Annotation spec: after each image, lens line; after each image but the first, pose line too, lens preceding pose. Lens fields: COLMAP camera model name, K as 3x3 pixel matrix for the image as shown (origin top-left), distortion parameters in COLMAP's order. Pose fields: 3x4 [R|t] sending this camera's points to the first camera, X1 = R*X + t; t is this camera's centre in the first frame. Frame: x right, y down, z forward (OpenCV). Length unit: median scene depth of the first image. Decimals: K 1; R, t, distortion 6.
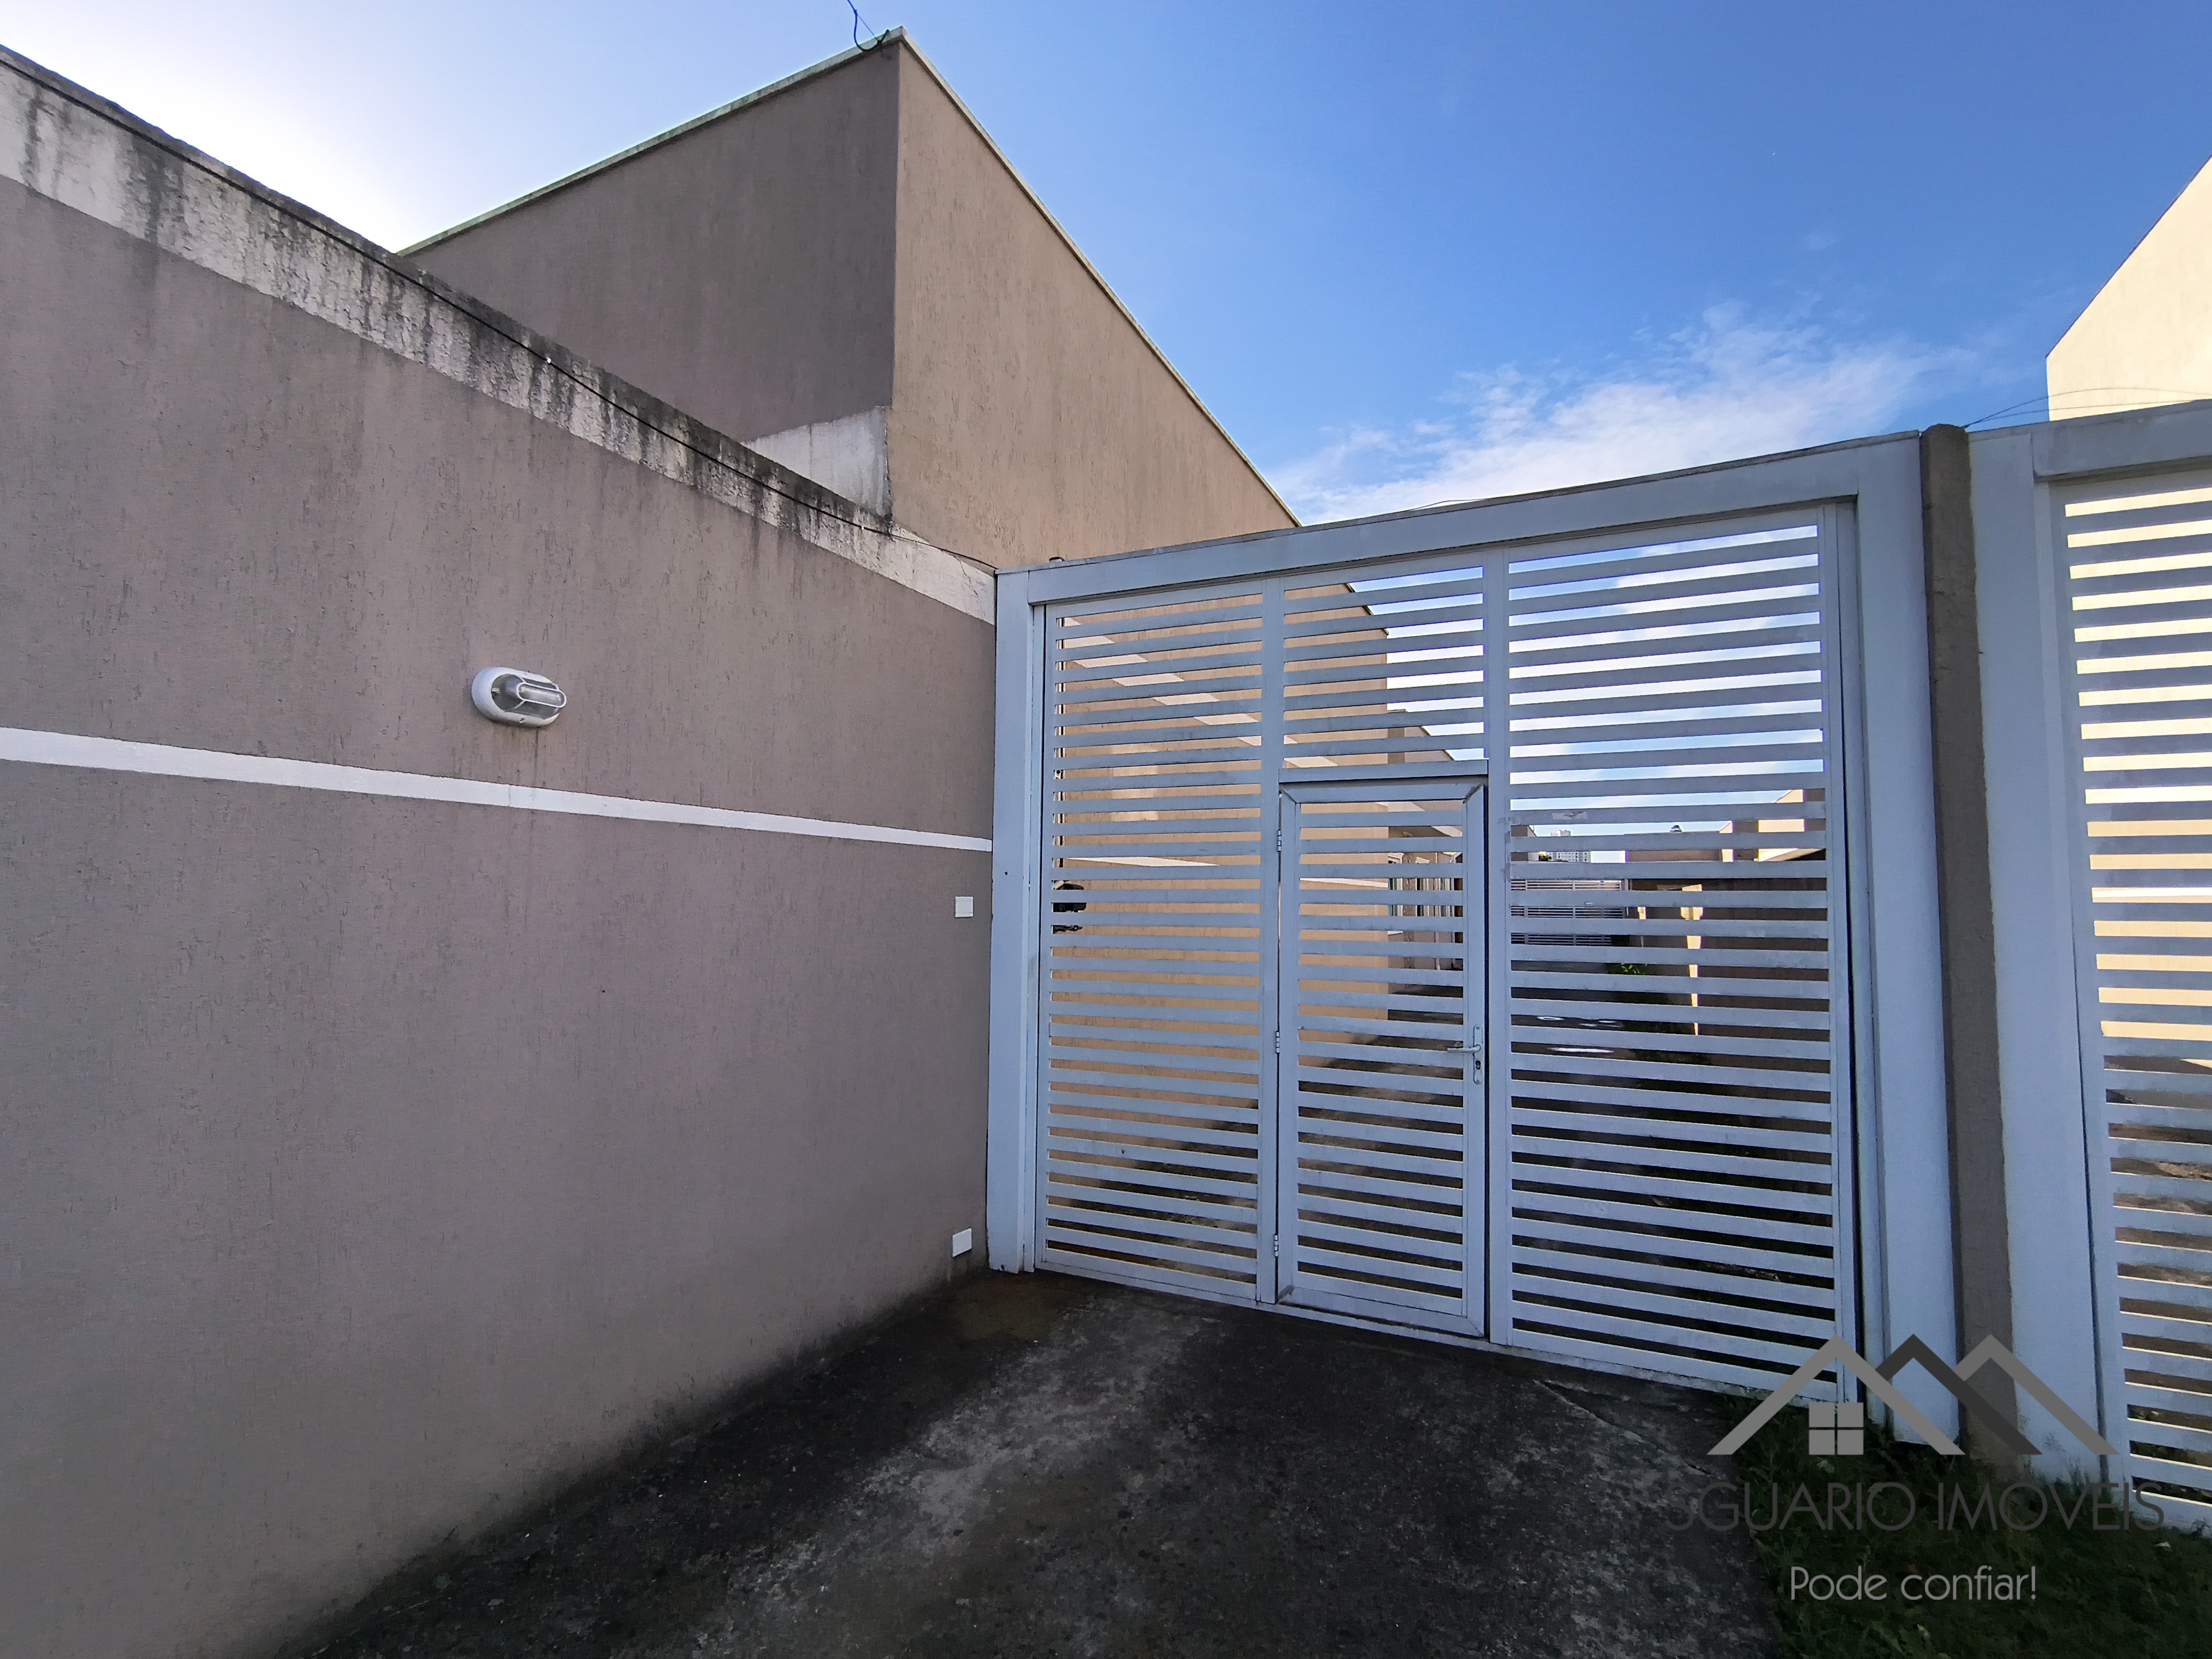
lens RADIAL K [[1030.6, 0, 1106.4], [0, 1030.6, 839.2], [0, 0, 1]] dist [-0.007572, 0.001666]
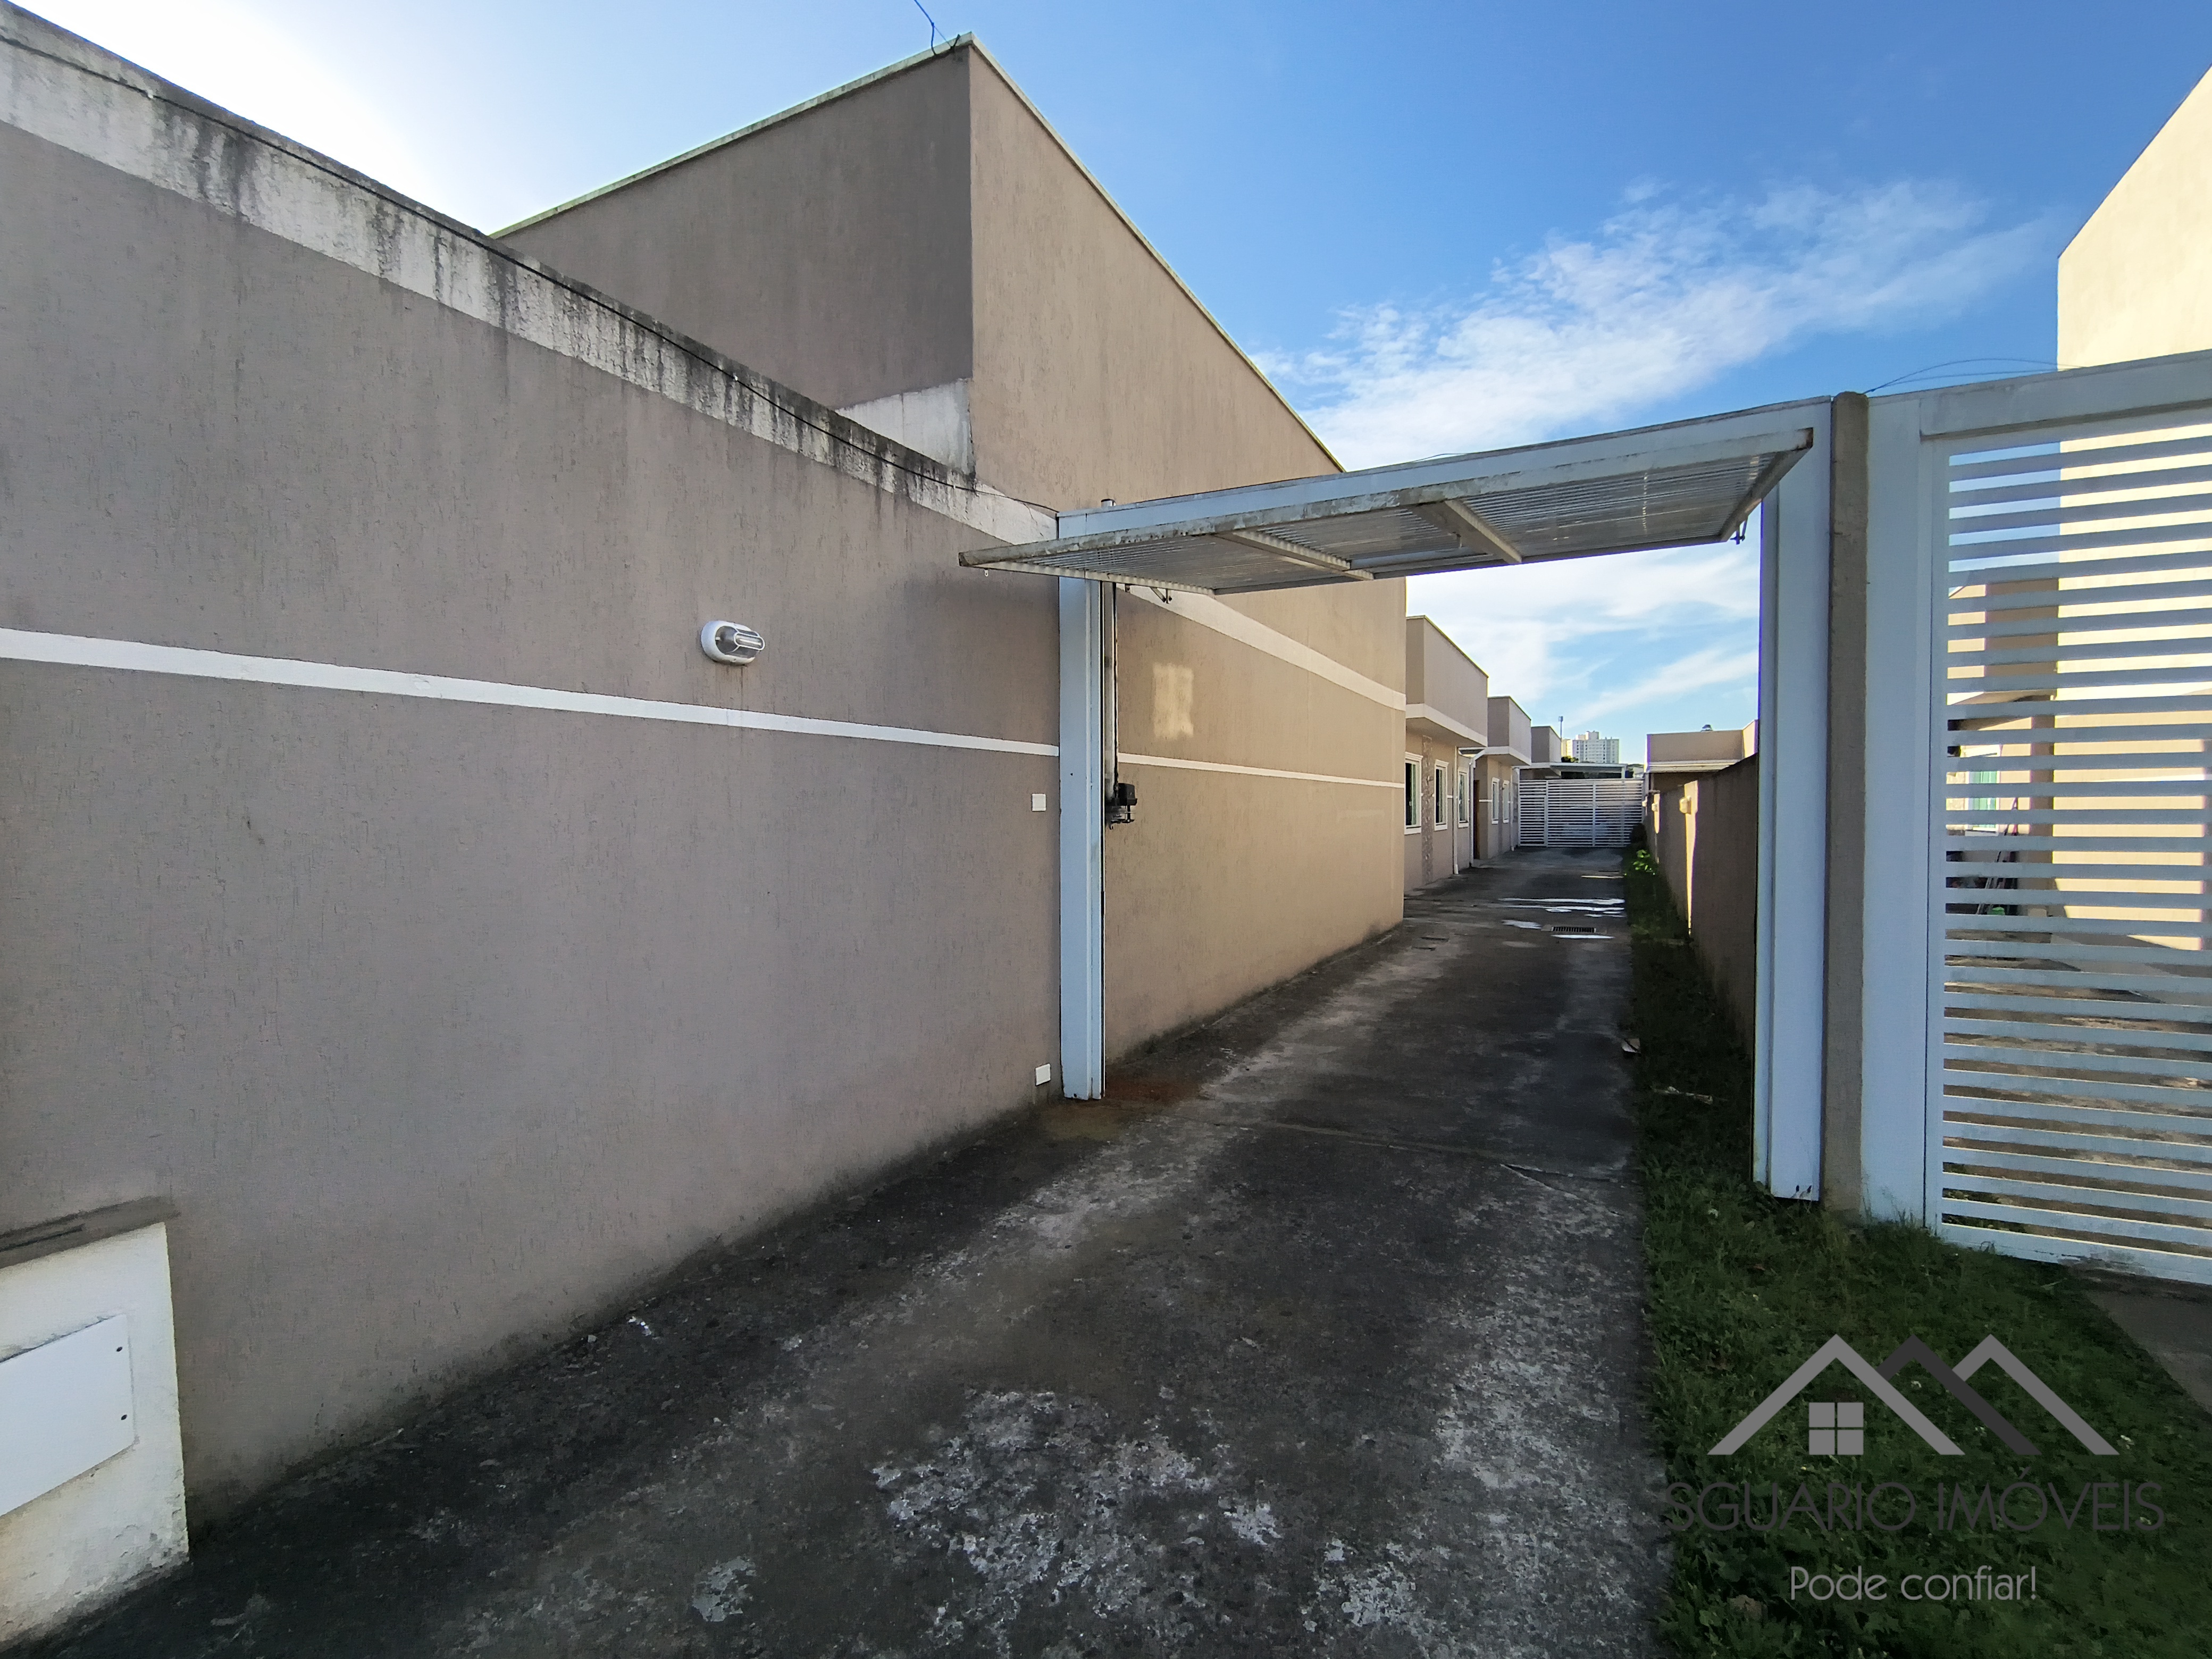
lens RADIAL K [[1030.6, 0, 1114.4], [0, 1030.6, 840.7], [0, 0, 1]] dist [-0.007572, 0.001666]
pose [[0.999809, -0.012901, -0.014655, -0.047146], [0.014173, 0.995818, 0.090250, 0.003677], [0.013429, -0.090441, 0.995811, -0.289530]]
